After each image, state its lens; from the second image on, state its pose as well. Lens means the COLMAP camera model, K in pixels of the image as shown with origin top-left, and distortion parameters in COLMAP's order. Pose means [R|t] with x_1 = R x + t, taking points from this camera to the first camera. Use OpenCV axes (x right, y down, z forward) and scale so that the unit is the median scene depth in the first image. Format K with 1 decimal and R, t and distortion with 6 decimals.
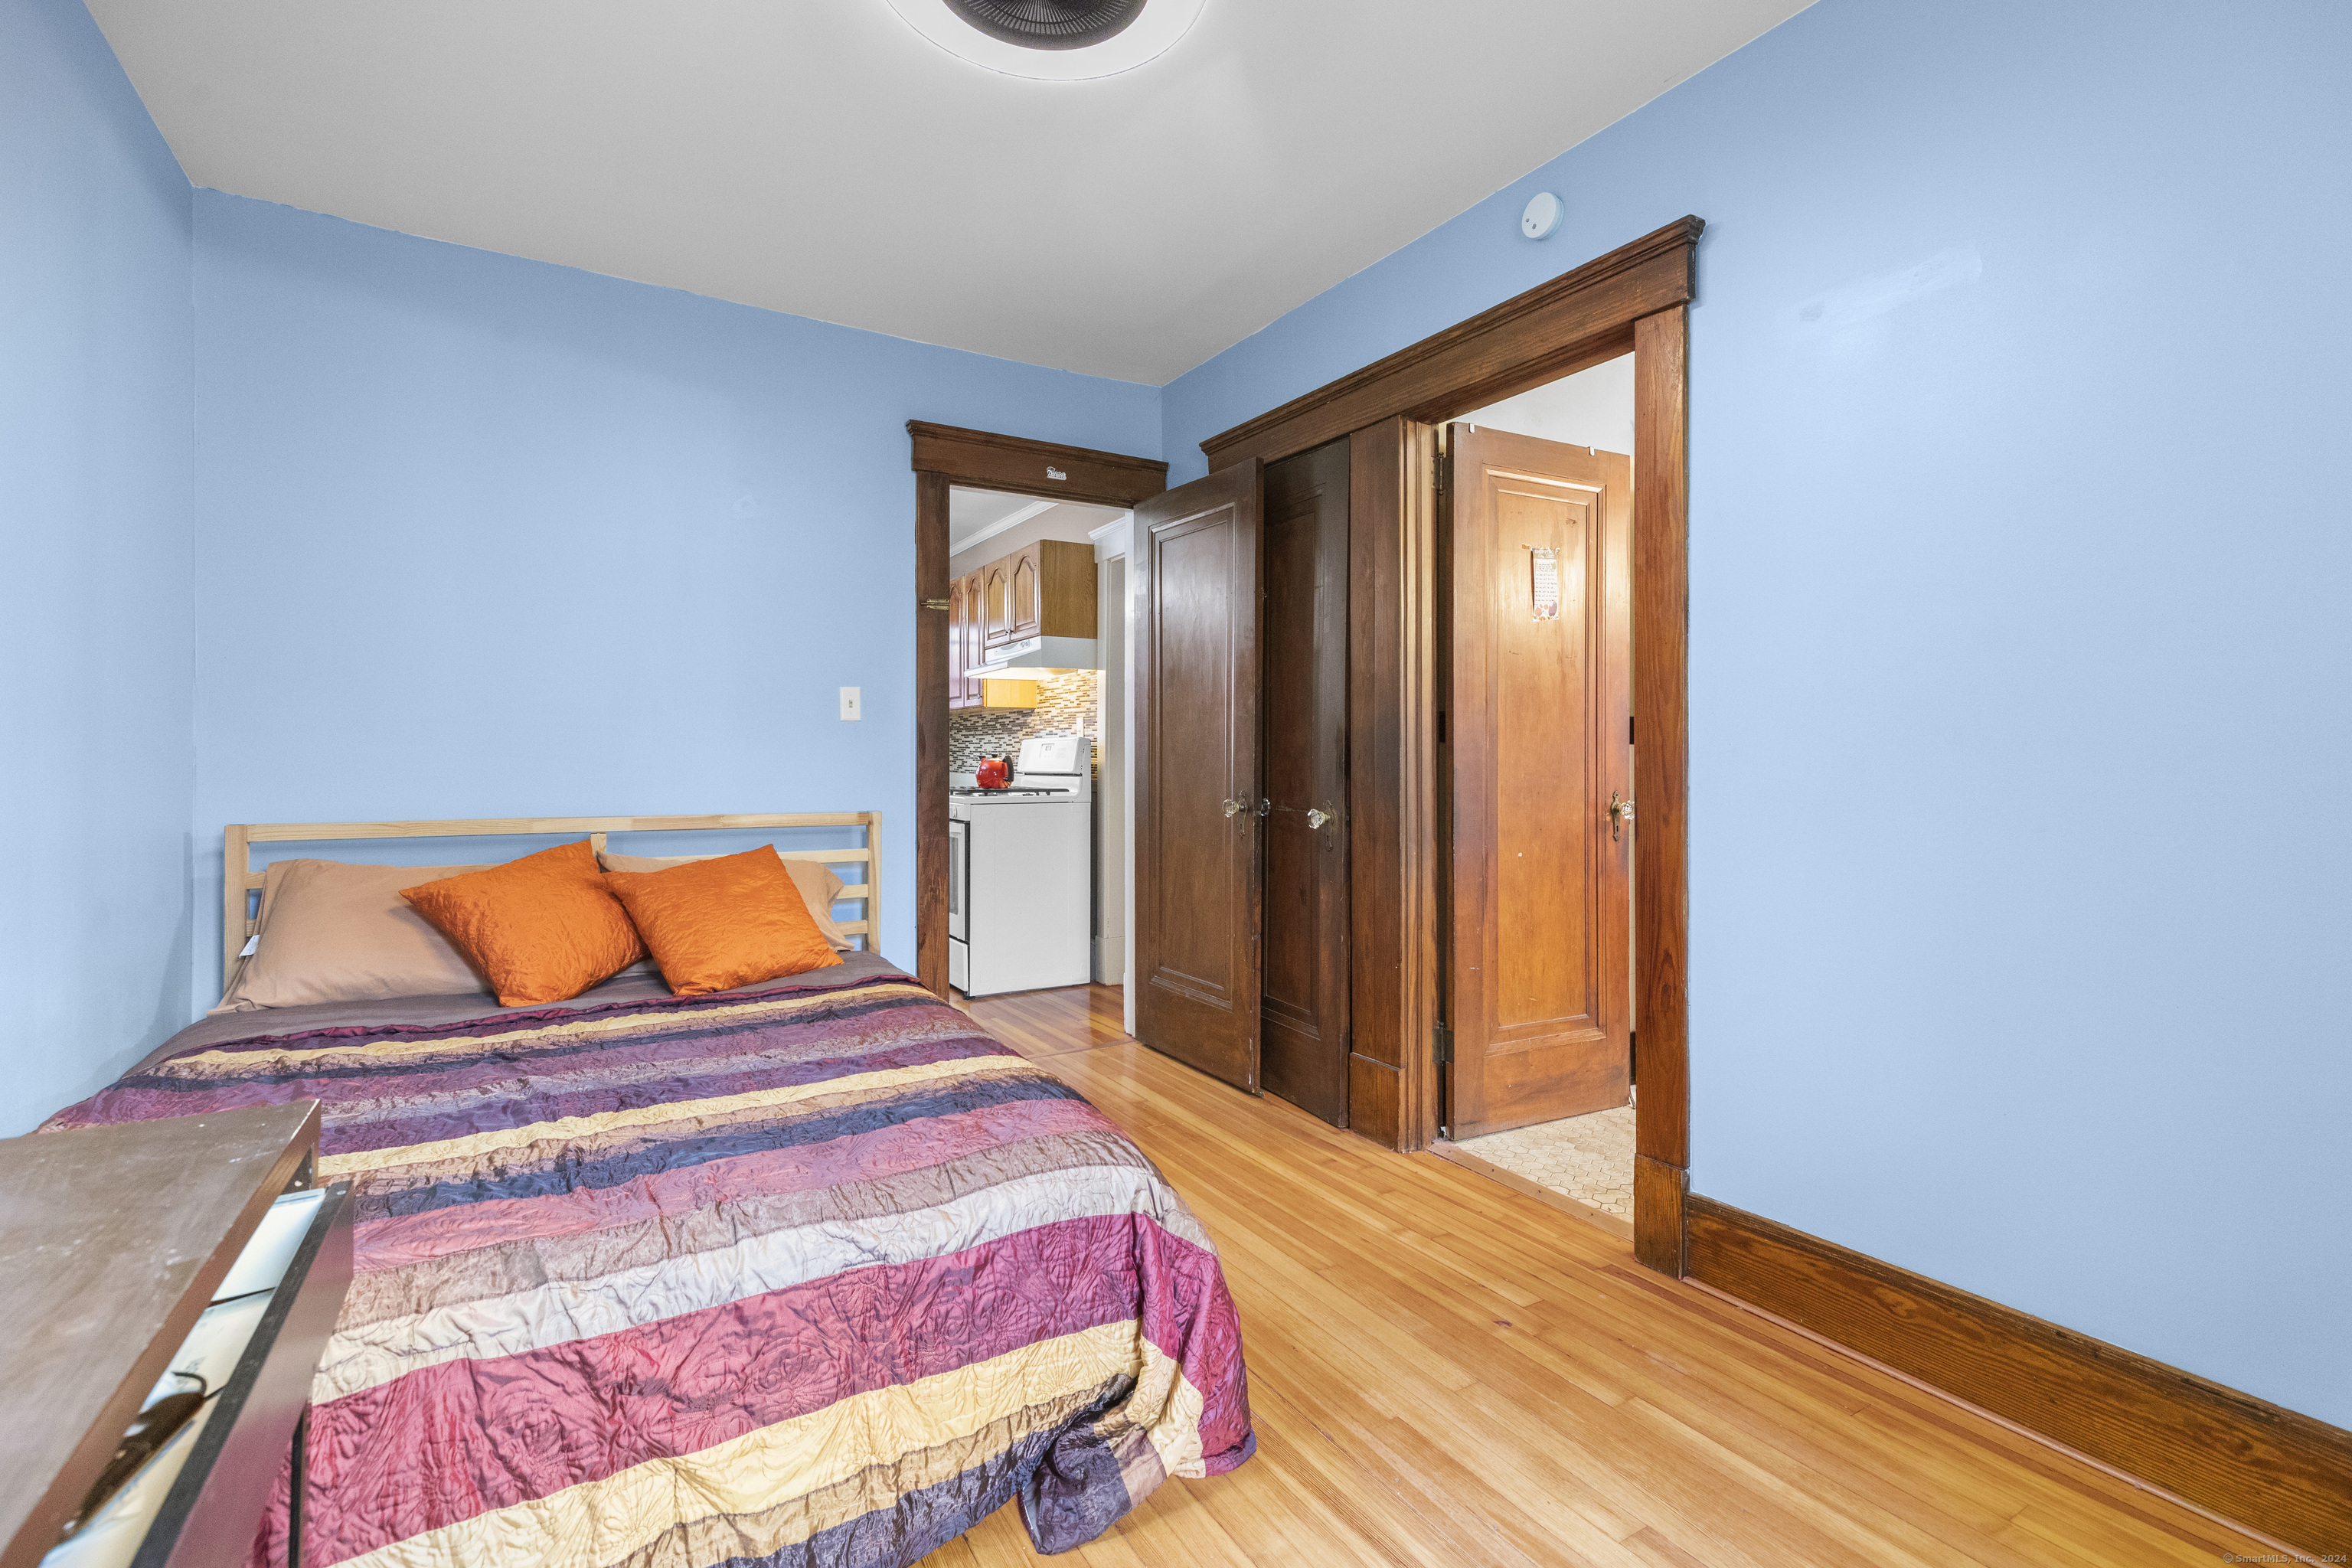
lens RADIAL K [[1051.1, 0, 1183.3], [0, 1051.1, 770.9], [0, 0, 1]] dist [0.001388, 0.000235]
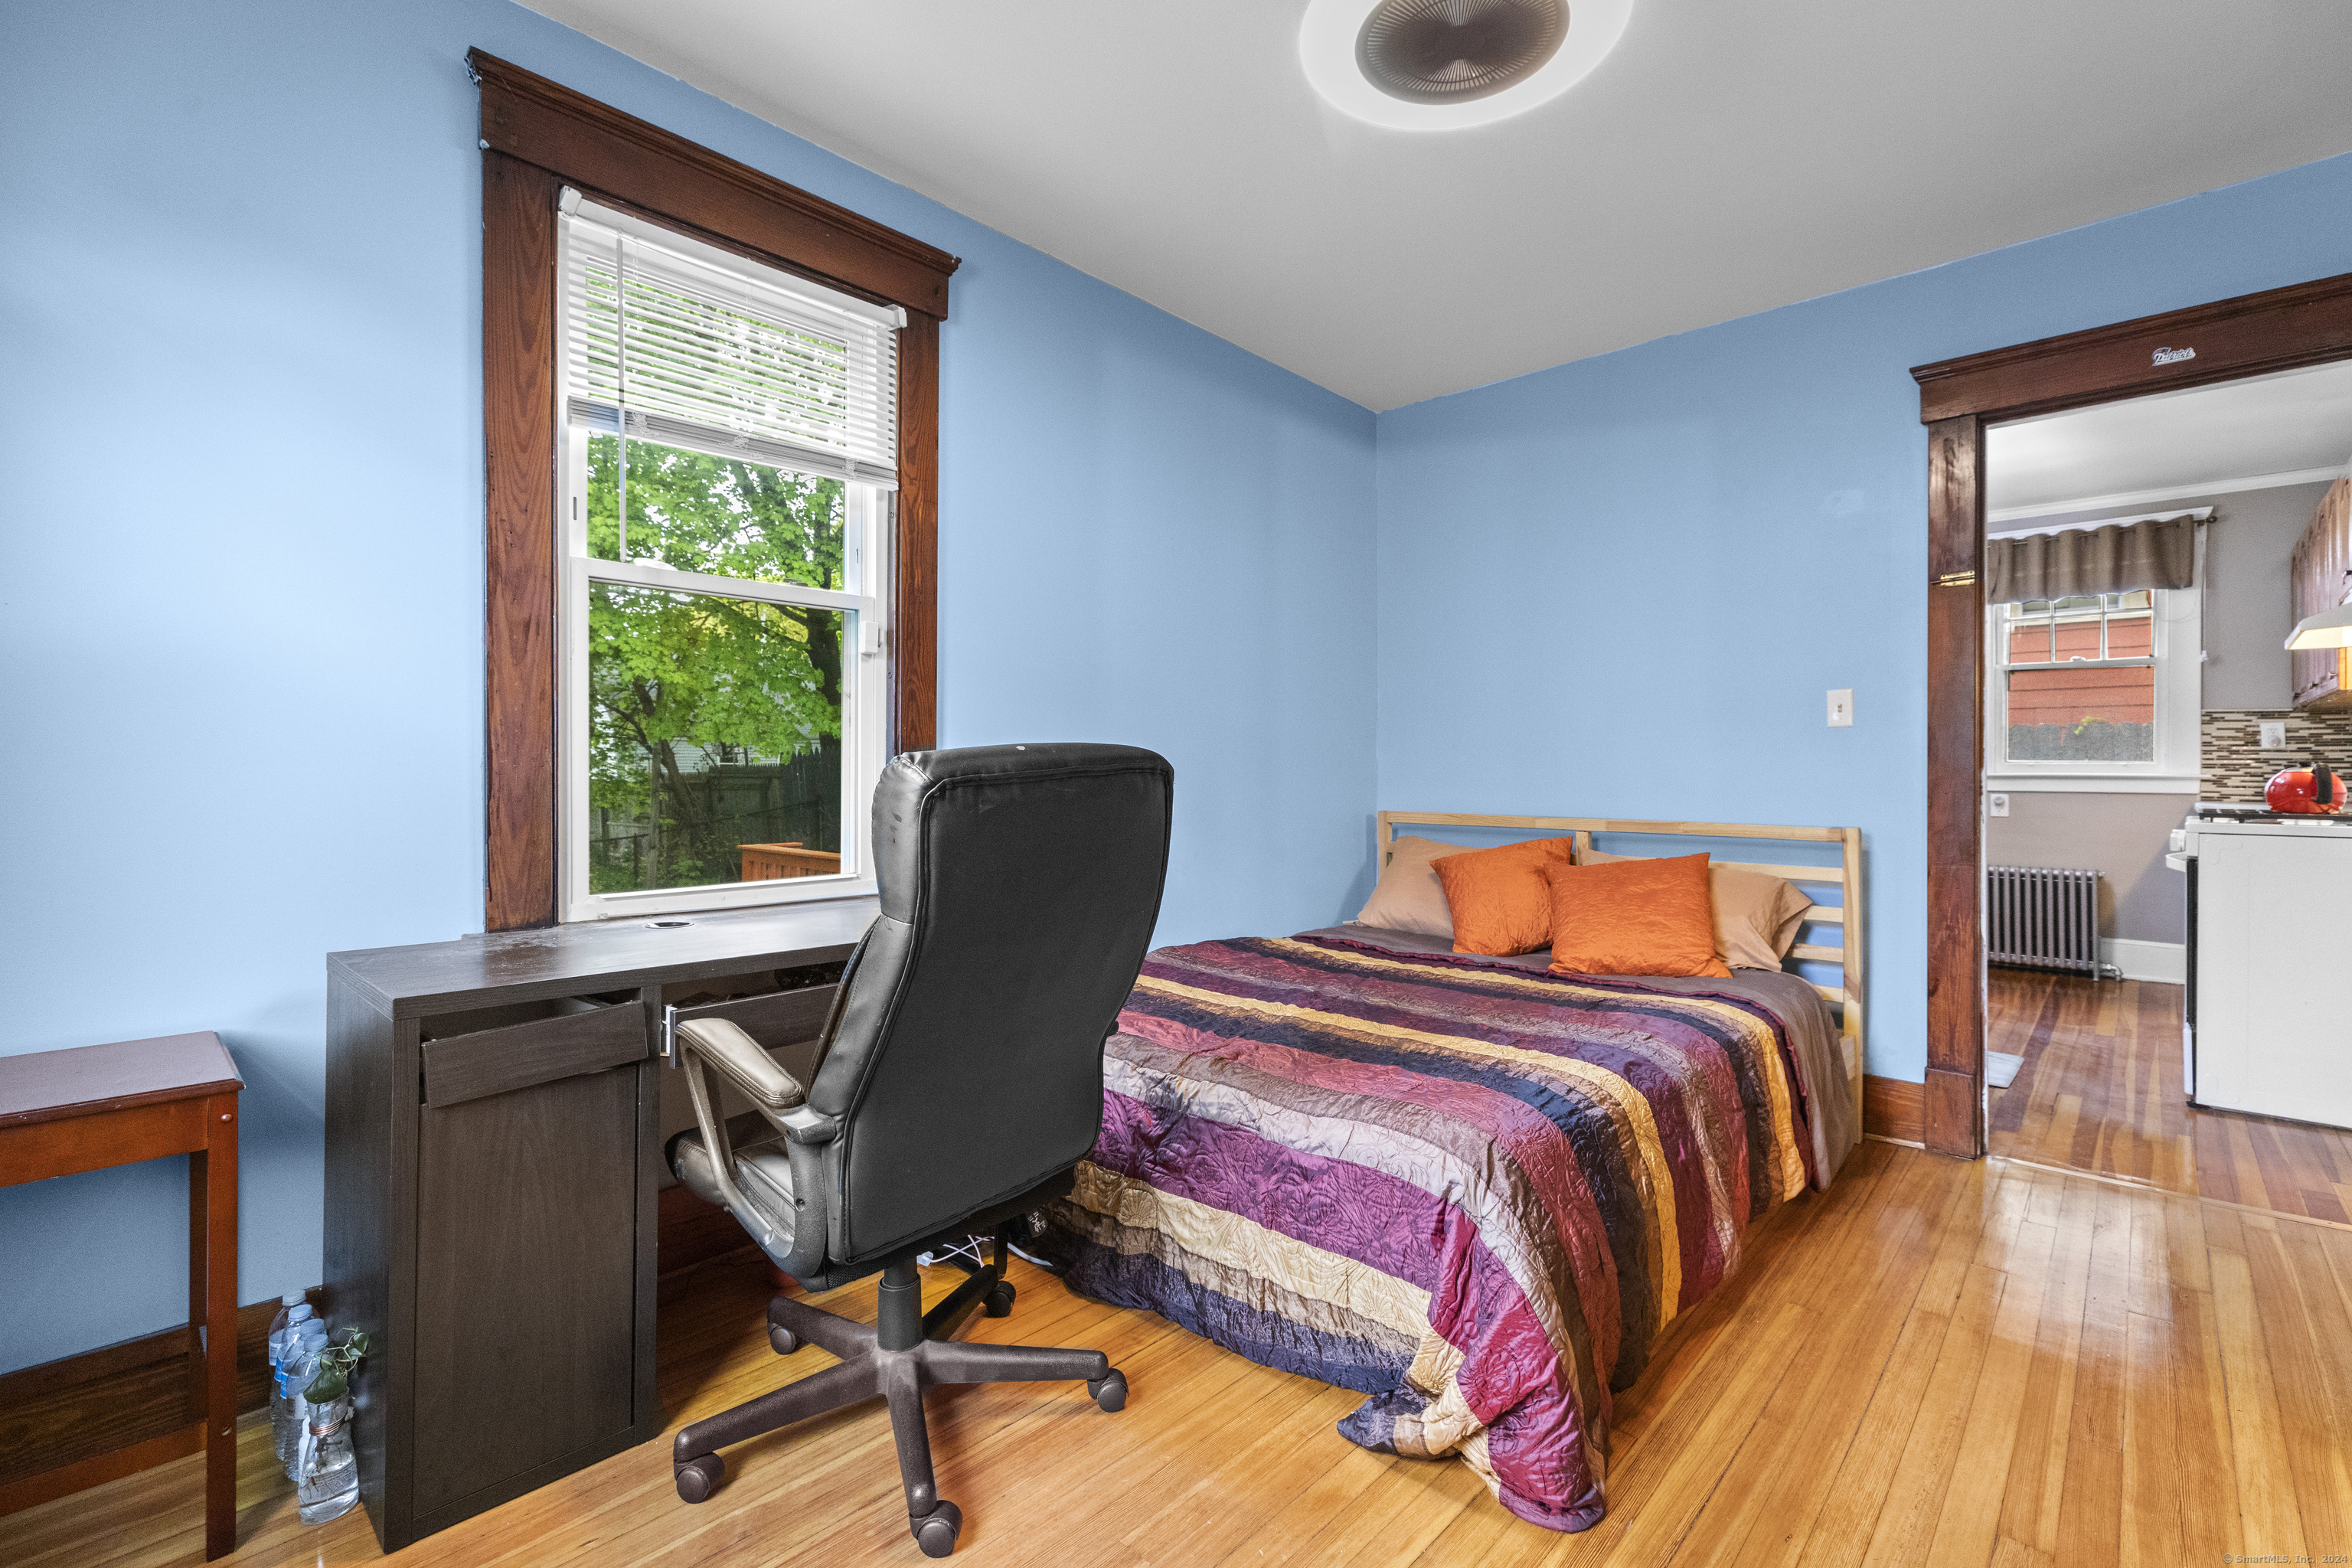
lens RADIAL K [[1056.5, 0, 1180.8], [0, 1056.5, 779.7], [0, 0, 1]] dist [-0.000704, 0.000115]
pose [[0.275412, 0.008549, -0.961288, 0.550820], [-0.006912, 0.999952, 0.006912, -0.005475], [0.961301, 0.004741, 0.275458, 0.273648]]
